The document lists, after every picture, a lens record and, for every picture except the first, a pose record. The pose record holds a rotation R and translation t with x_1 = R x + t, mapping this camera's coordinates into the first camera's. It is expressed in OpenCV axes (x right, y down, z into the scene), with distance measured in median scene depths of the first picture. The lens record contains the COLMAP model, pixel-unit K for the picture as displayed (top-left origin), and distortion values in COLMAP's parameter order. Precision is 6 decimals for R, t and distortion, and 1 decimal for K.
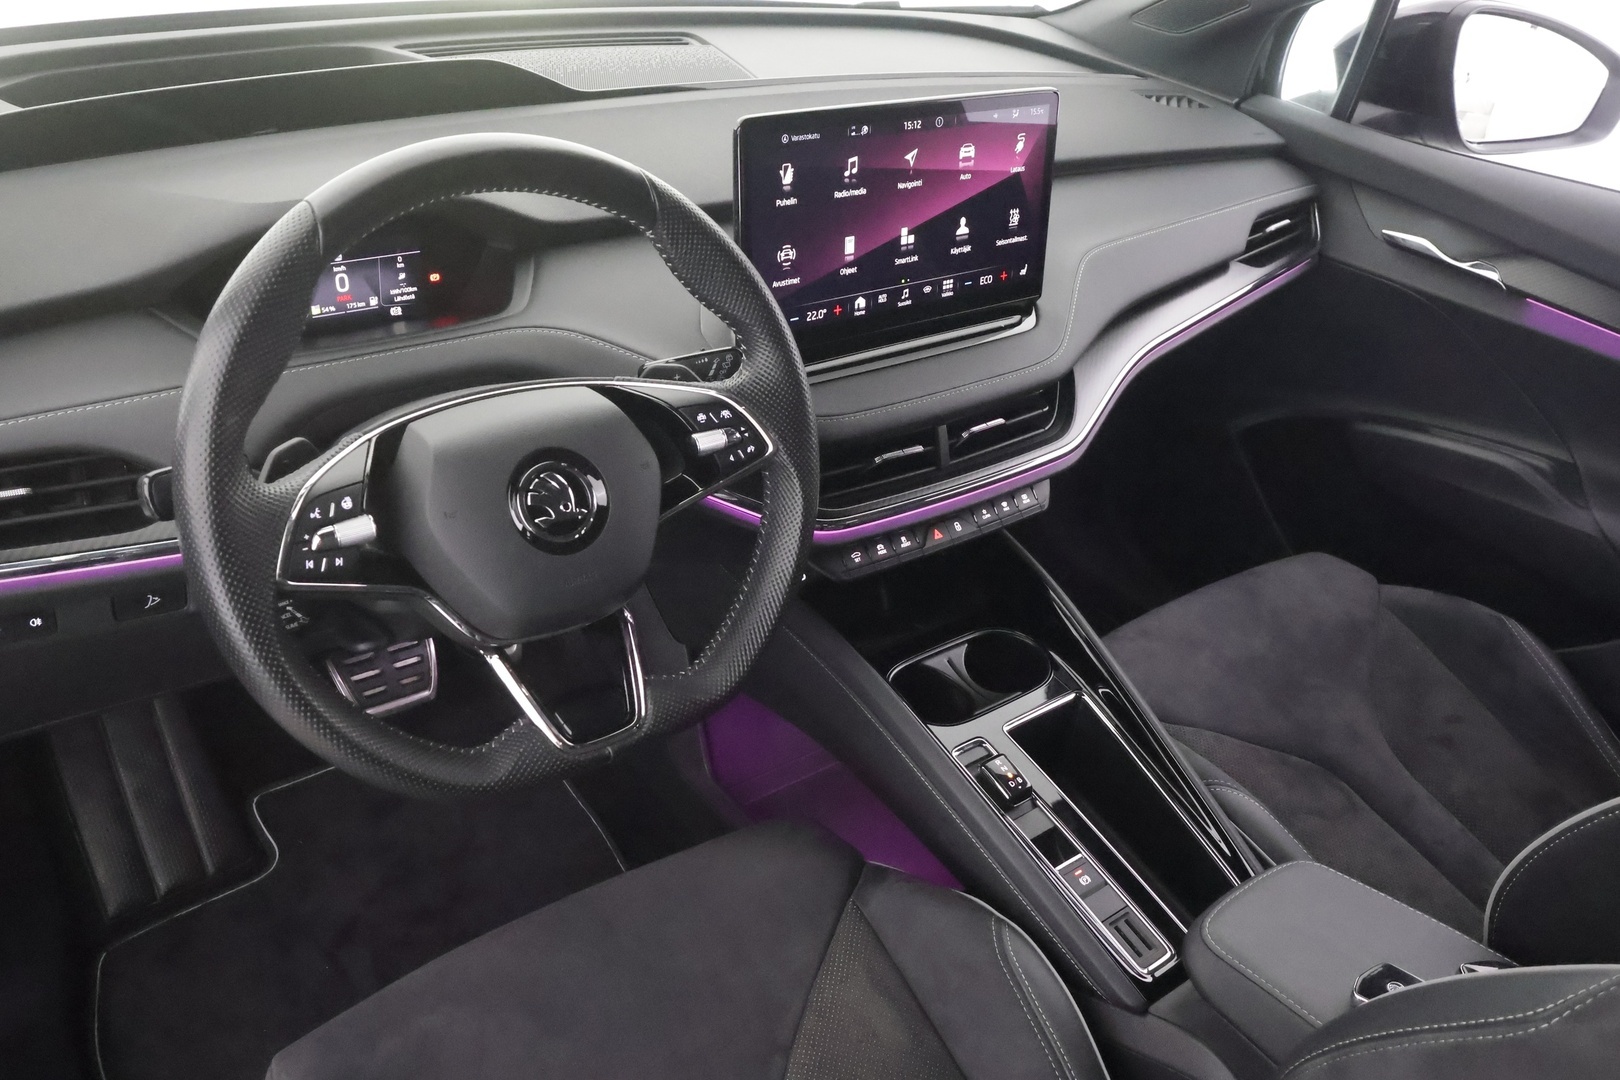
lens RADIAL K [[1287.5, 0, 810.0], [0, 1287.5, 540.0], [0, 0, 1]] dist [0.011238, -0.000837]
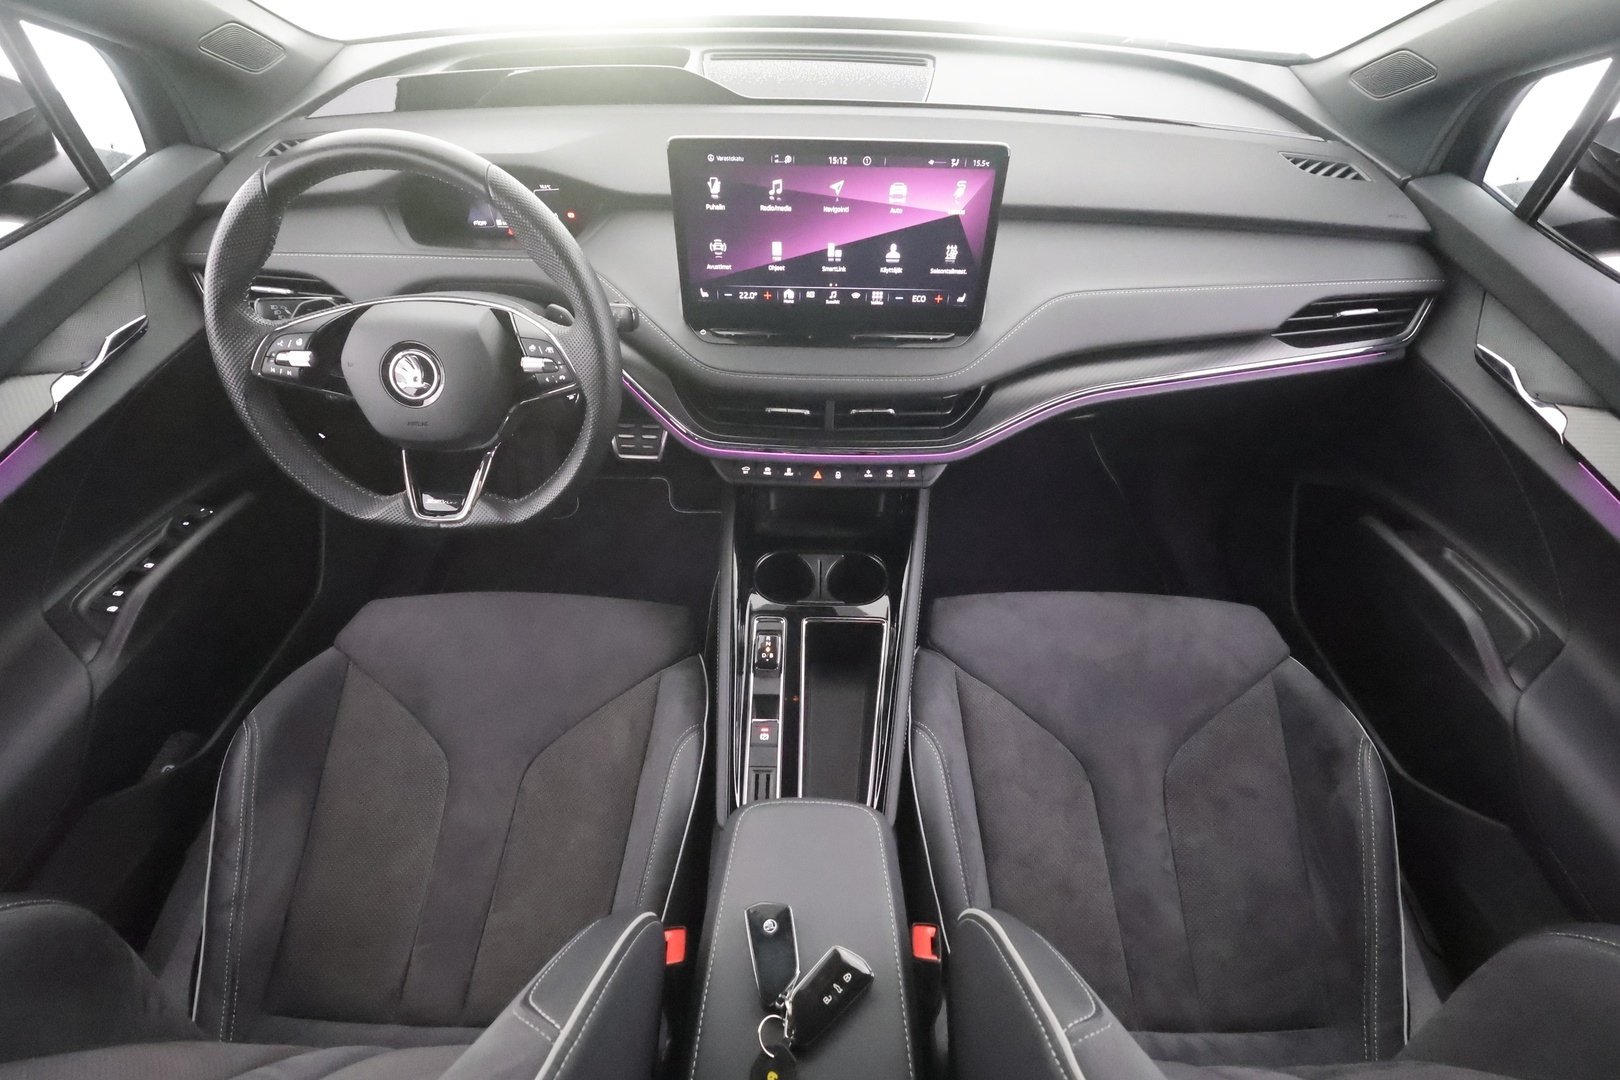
lens RADIAL K [[748.2, 0, 810.0], [0, 748.2, 540.0], [0, 0, 1]] dist [0.001287, 0.000062]
pose [[0.784959, 0.395342, -0.477016, 0.540542], [-0.277114, 0.912672, 0.300397, -0.193190], [0.554118, -0.103611, 0.825965, 0.341677]]
